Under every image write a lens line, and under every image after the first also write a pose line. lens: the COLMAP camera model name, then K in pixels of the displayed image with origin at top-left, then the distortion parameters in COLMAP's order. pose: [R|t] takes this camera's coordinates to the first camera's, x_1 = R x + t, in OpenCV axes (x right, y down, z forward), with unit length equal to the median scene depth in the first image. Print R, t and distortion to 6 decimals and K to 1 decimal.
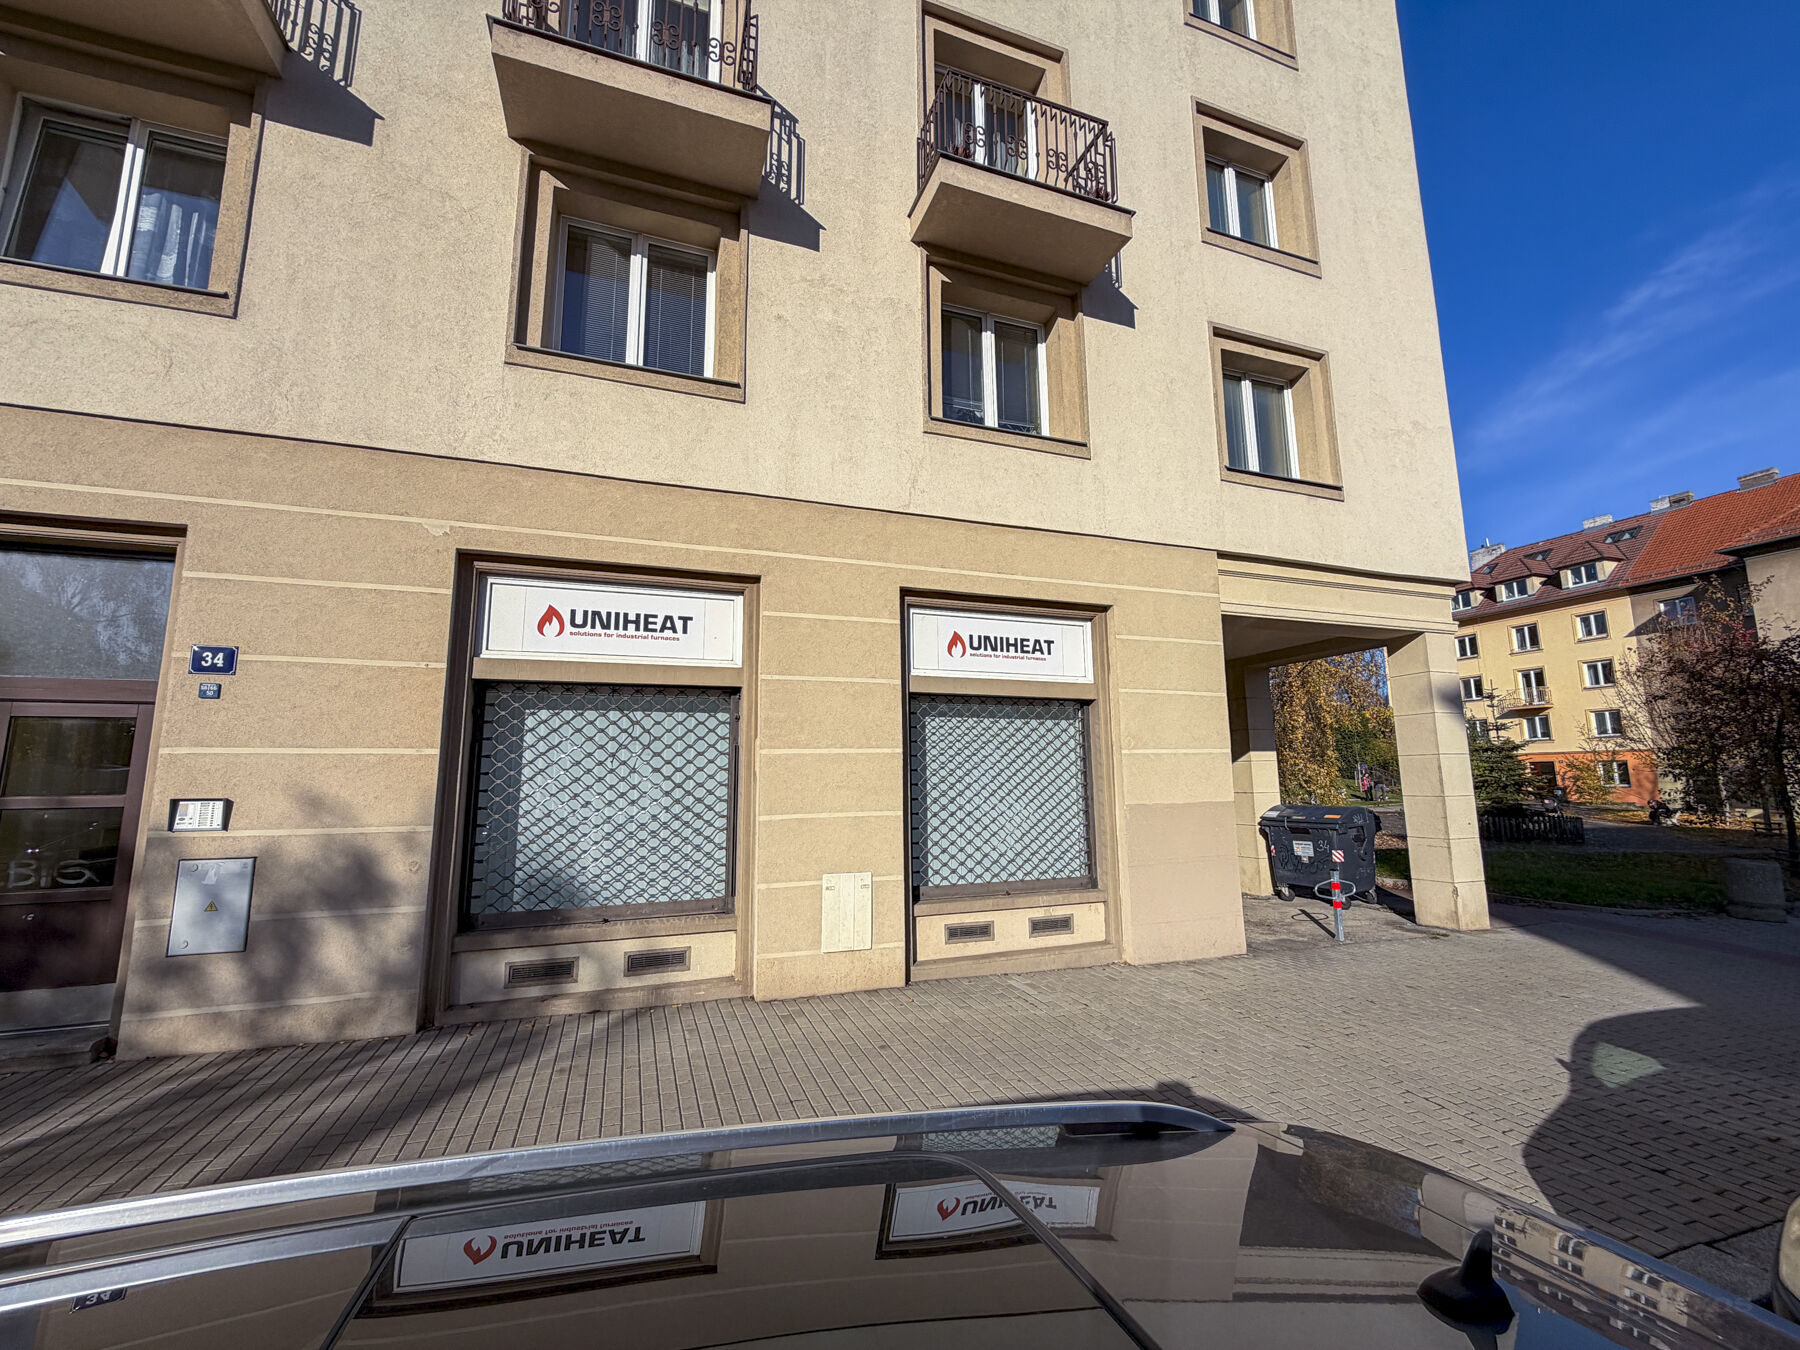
lens RADIAL K [[721.3, 0, 890.3], [0, 721.3, 668.0], [0, 0, 1]] dist [0.011110, 0.000029]
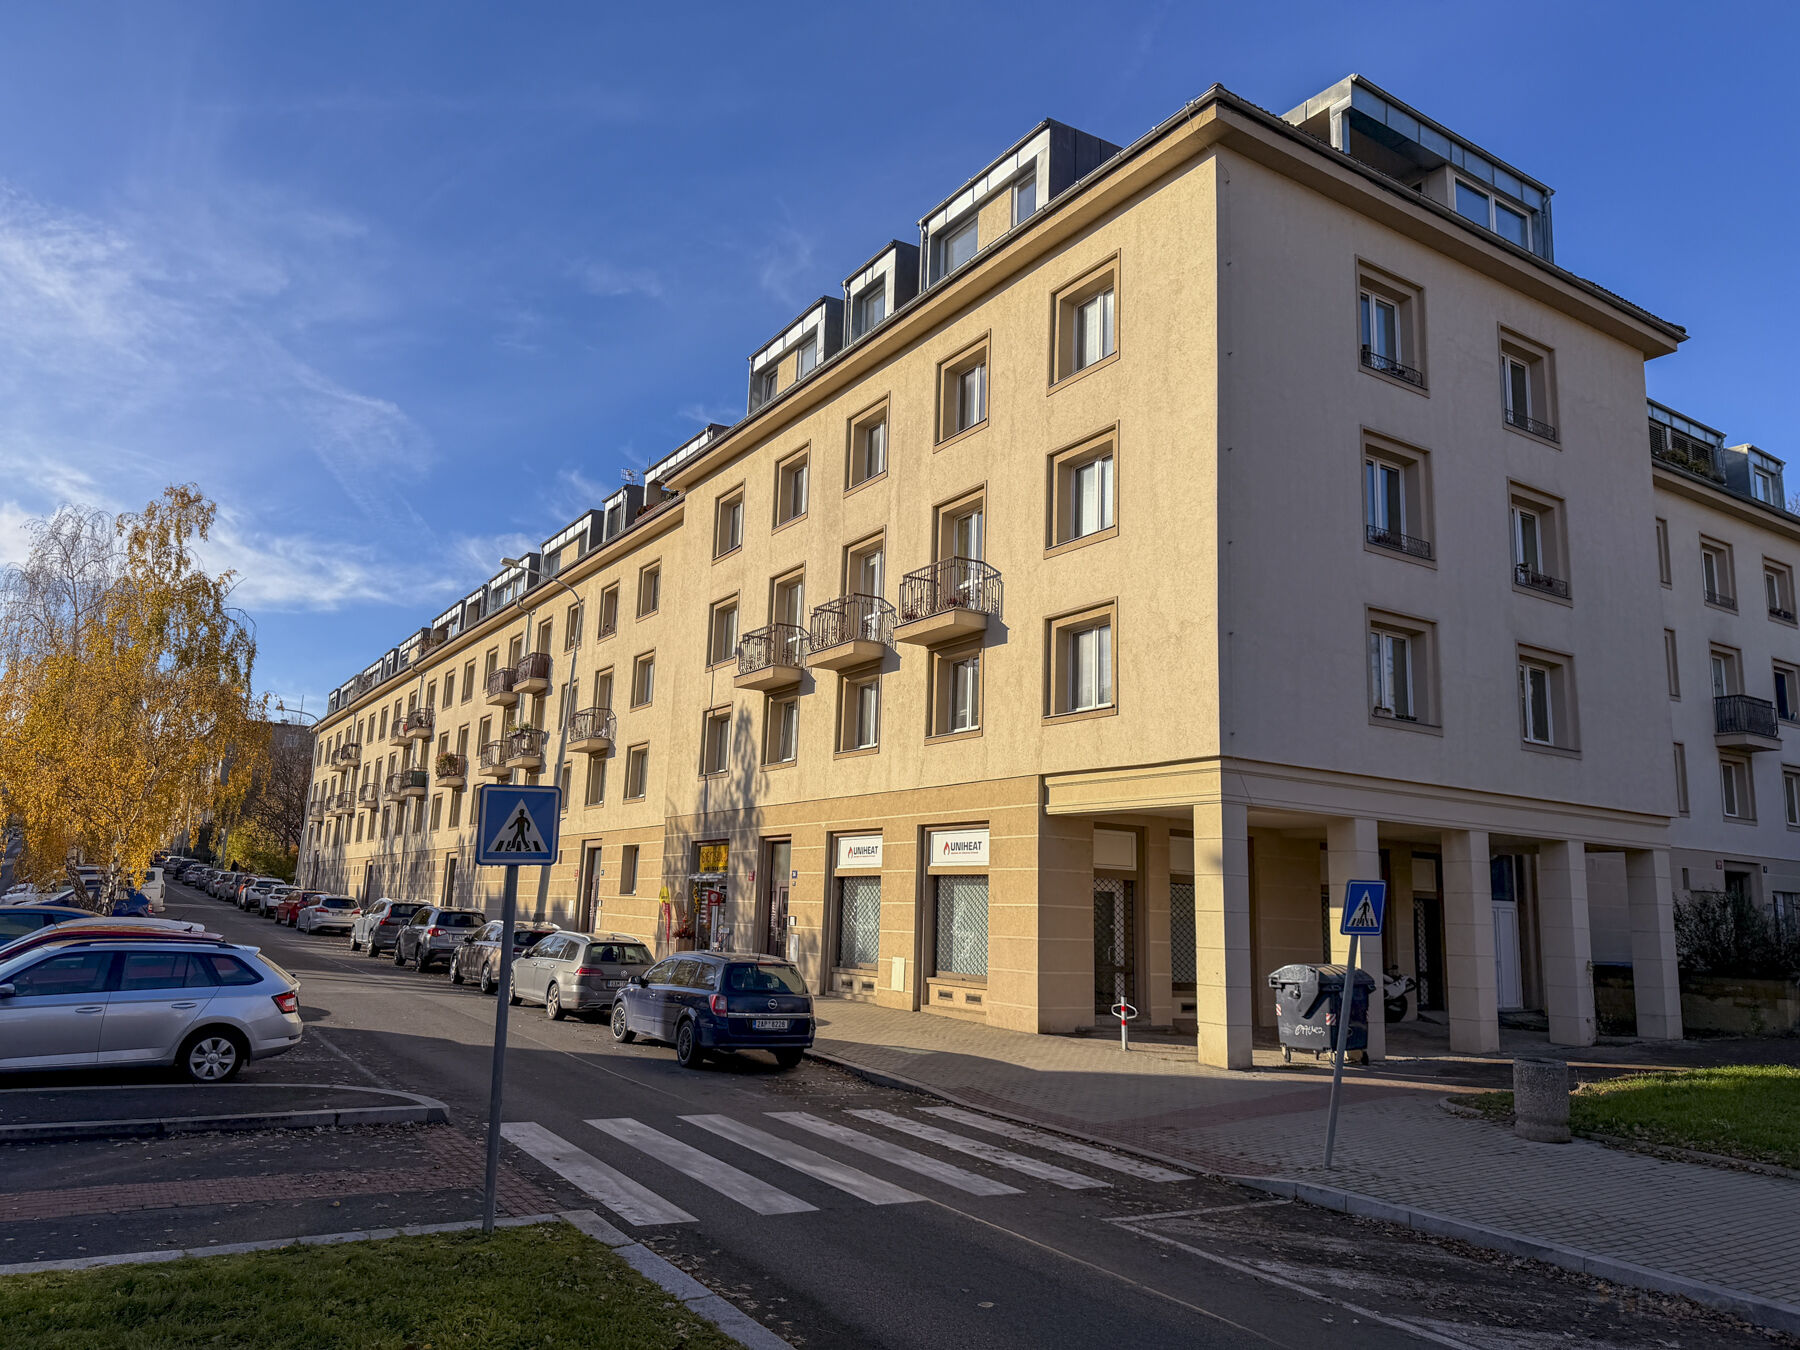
lens RADIAL K [[1268.8, 0, 892.0], [0, 1268.8, 668.0], [0, 0, 1]] dist [0.078032, -0.095413]
pose [[0.223382, -0.168727, -0.960016, 4.112925], [0.113360, 0.982718, -0.146339, -0.030965], [0.968117, -0.076138, 0.238649, 0.086428]]
